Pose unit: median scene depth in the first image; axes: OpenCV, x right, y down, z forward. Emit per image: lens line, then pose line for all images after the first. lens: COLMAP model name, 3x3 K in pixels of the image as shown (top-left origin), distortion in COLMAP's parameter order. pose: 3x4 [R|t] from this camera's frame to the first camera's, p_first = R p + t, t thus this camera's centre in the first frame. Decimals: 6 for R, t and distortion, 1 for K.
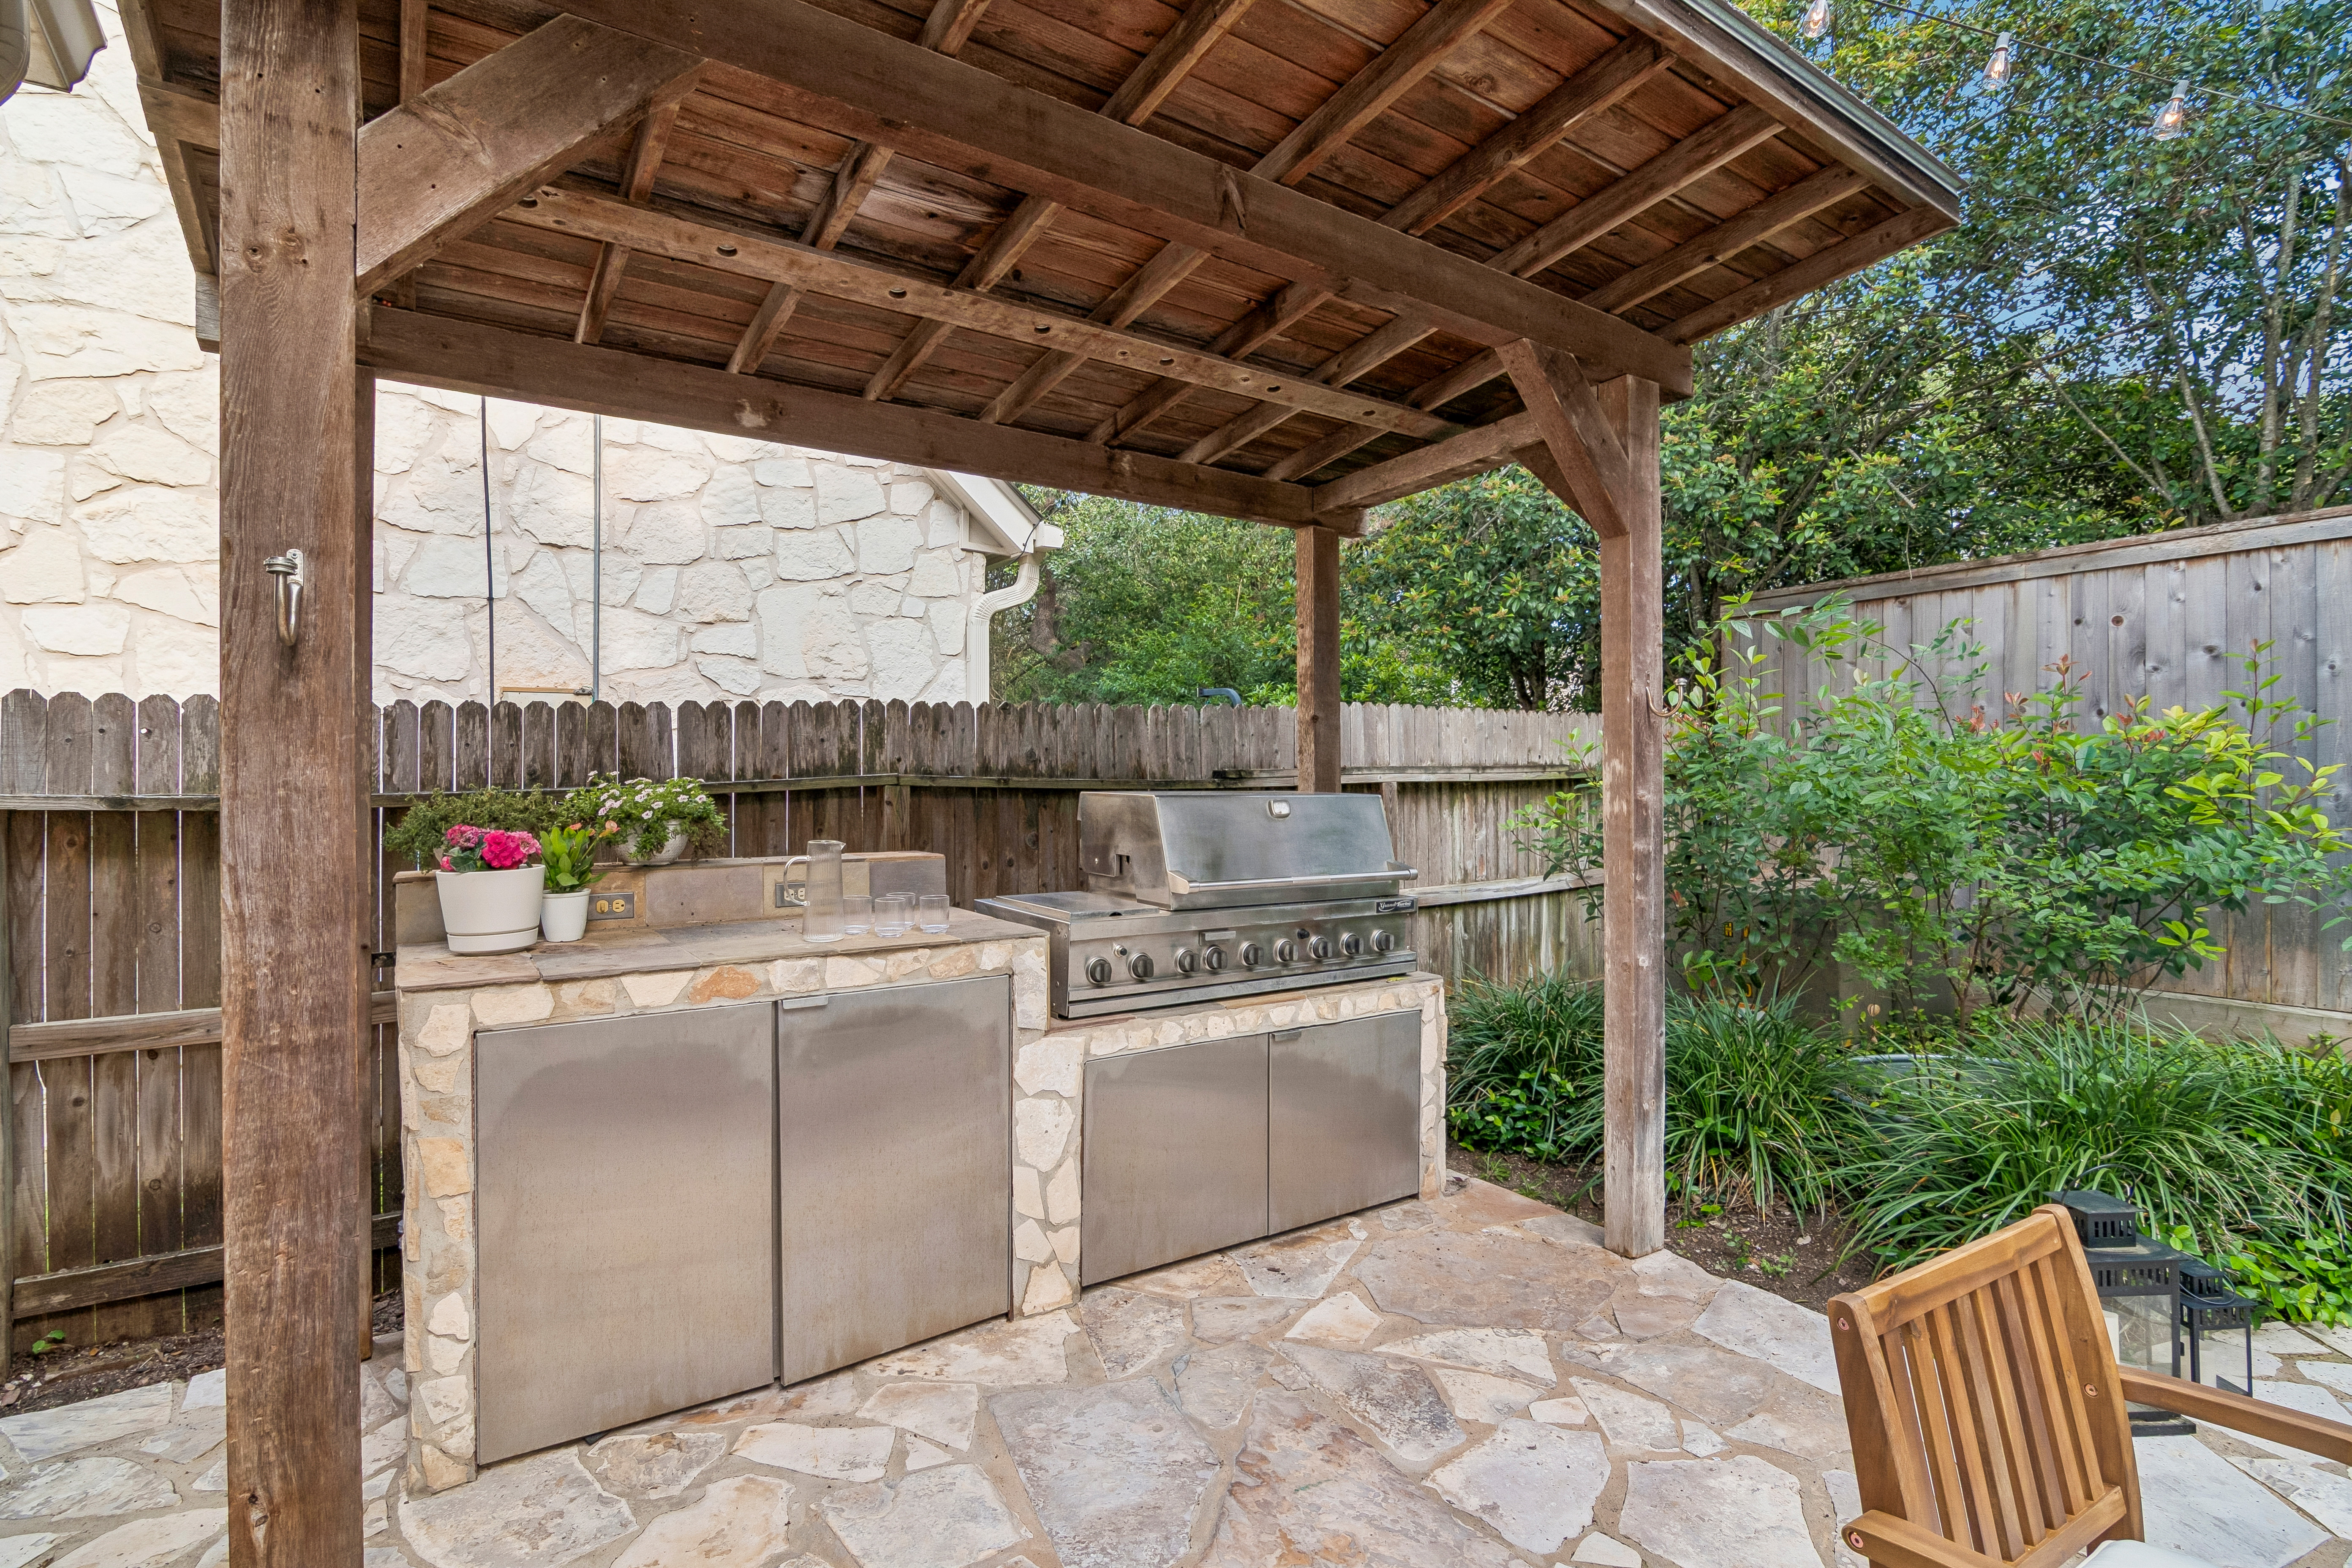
lens RADIAL K [[1122.9, 0, 1167.4], [0, 1122.9, 780.2], [0, 0, 1]] dist [-0.012419, -0.000449]
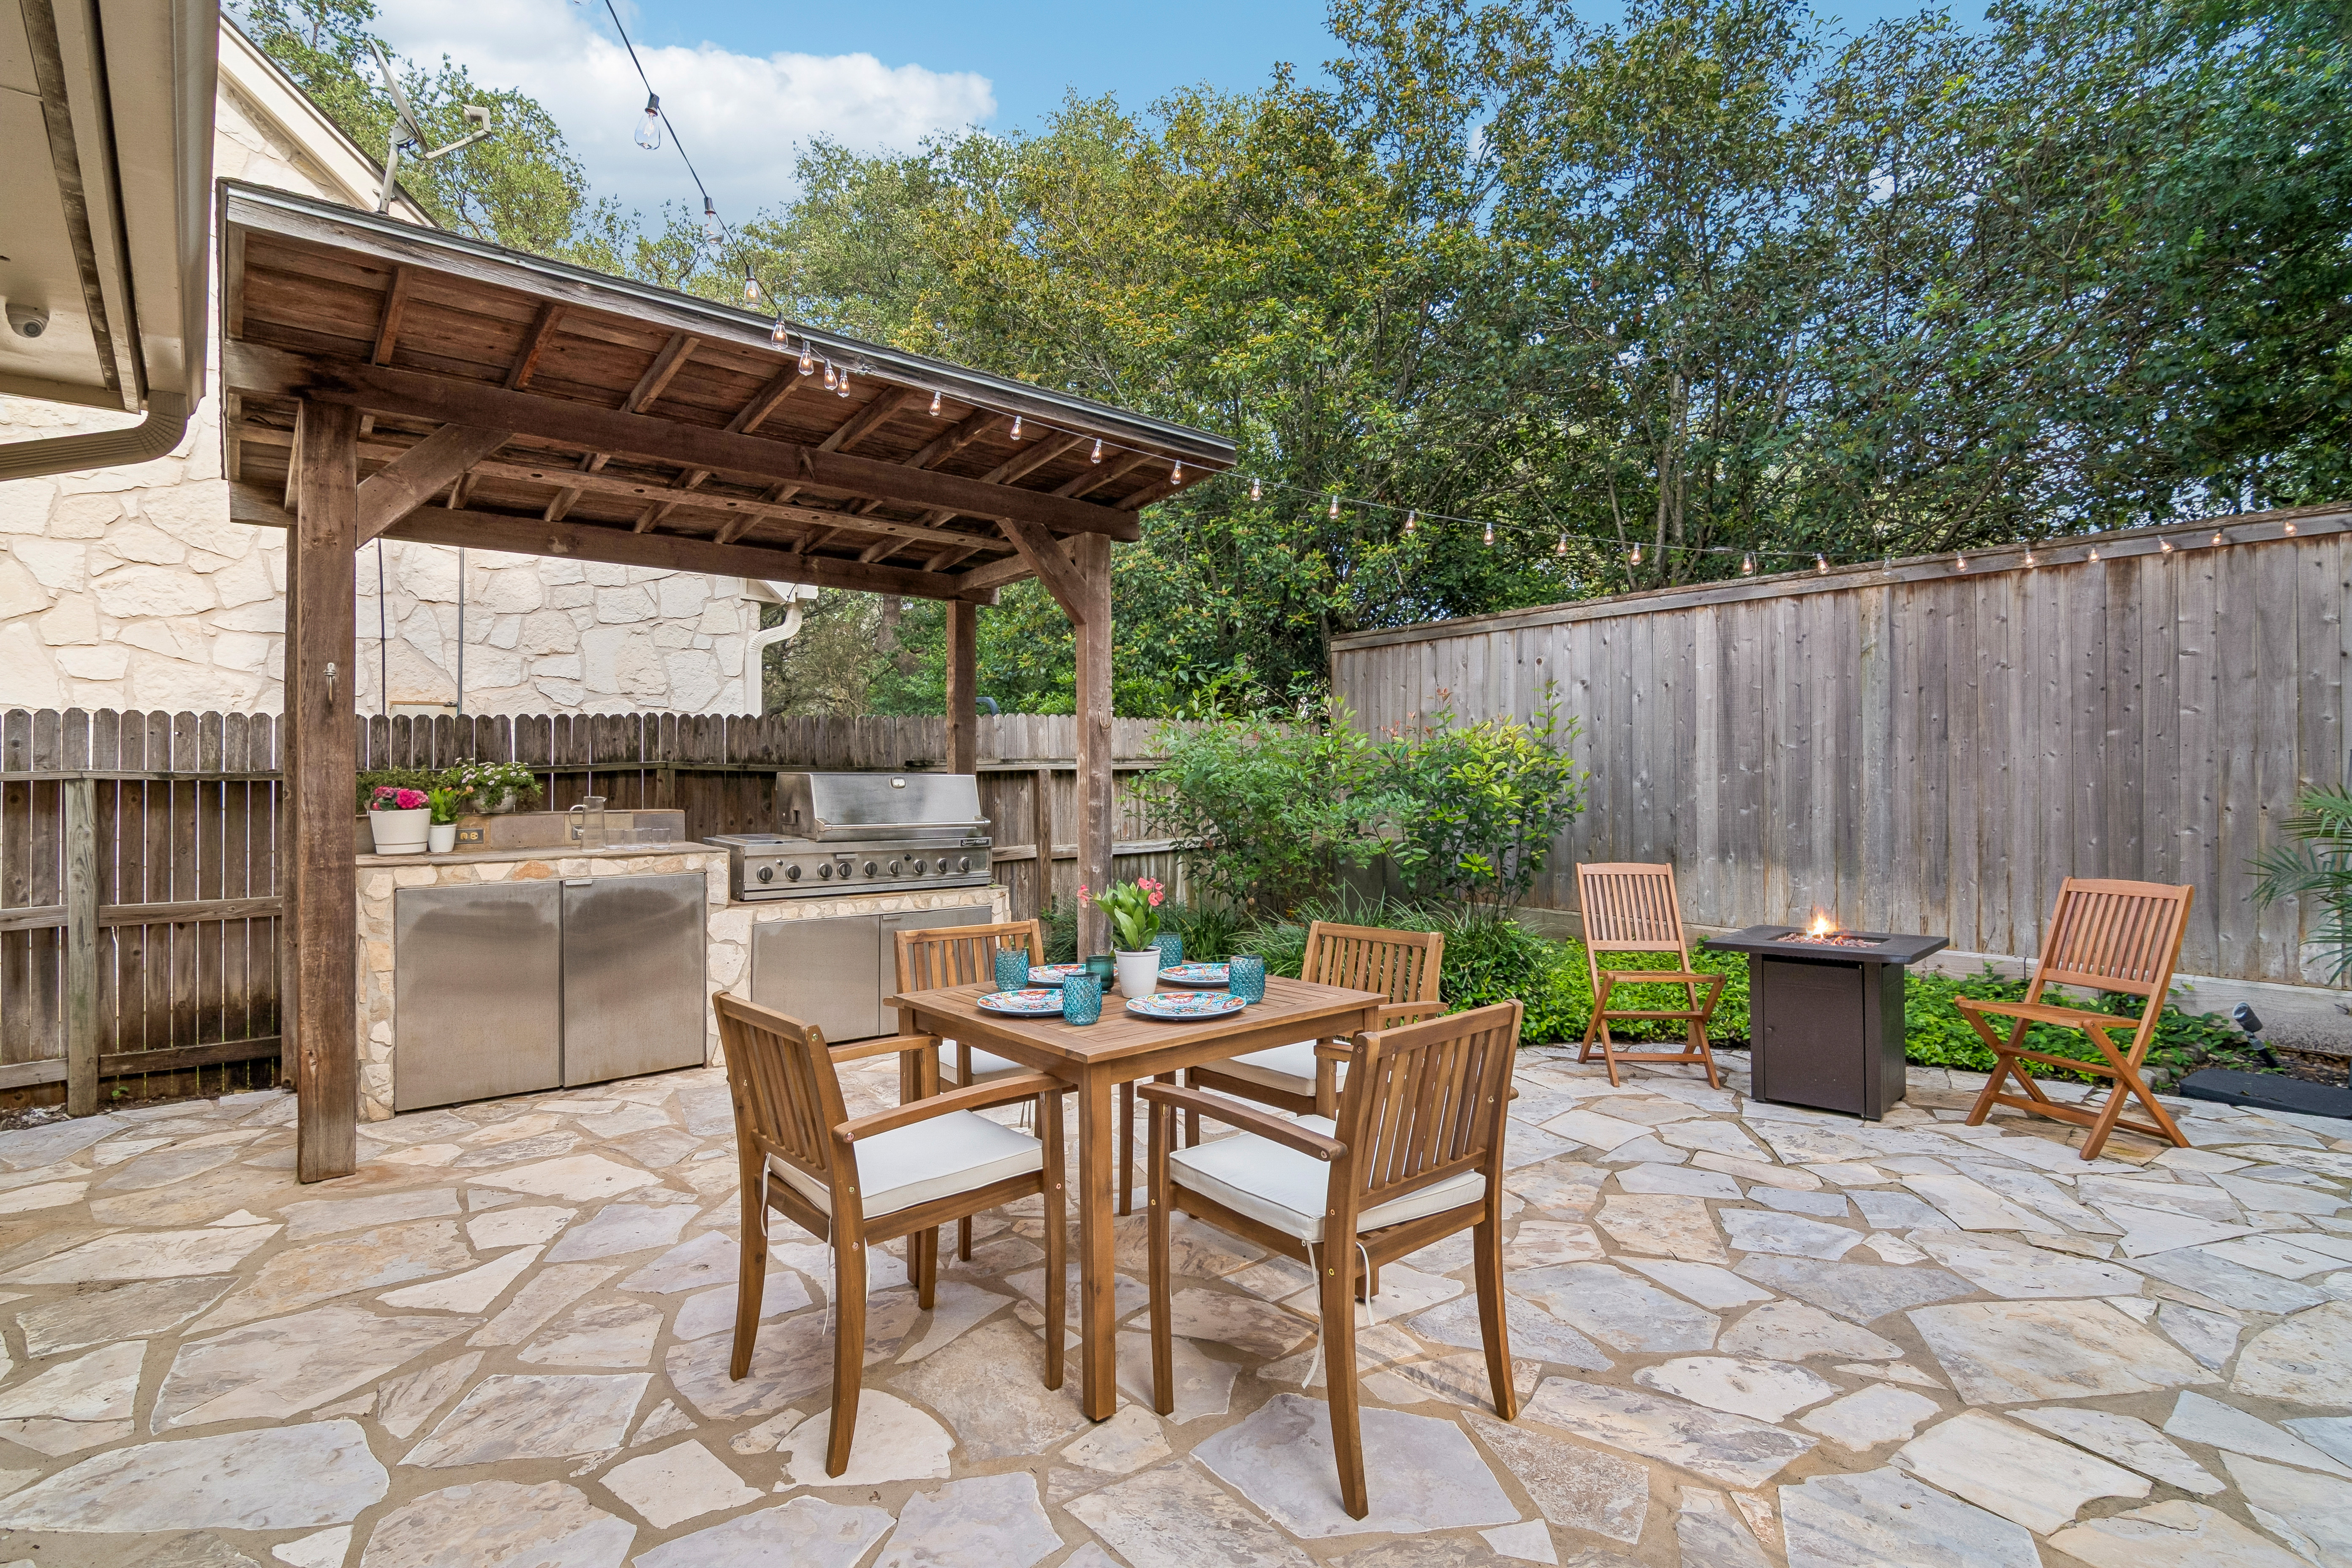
lens RADIAL K [[1120.1, 0, 1170.8], [0, 1120.1, 769.0], [0, 0, 1]] dist [-0.013744, -0.000708]
pose [[0.995215, 0.002005, 0.097686, 0.357900], [-0.001439, 0.999982, -0.005867, 0.015175], [-0.097696, 0.005698, 0.995200, -0.709431]]
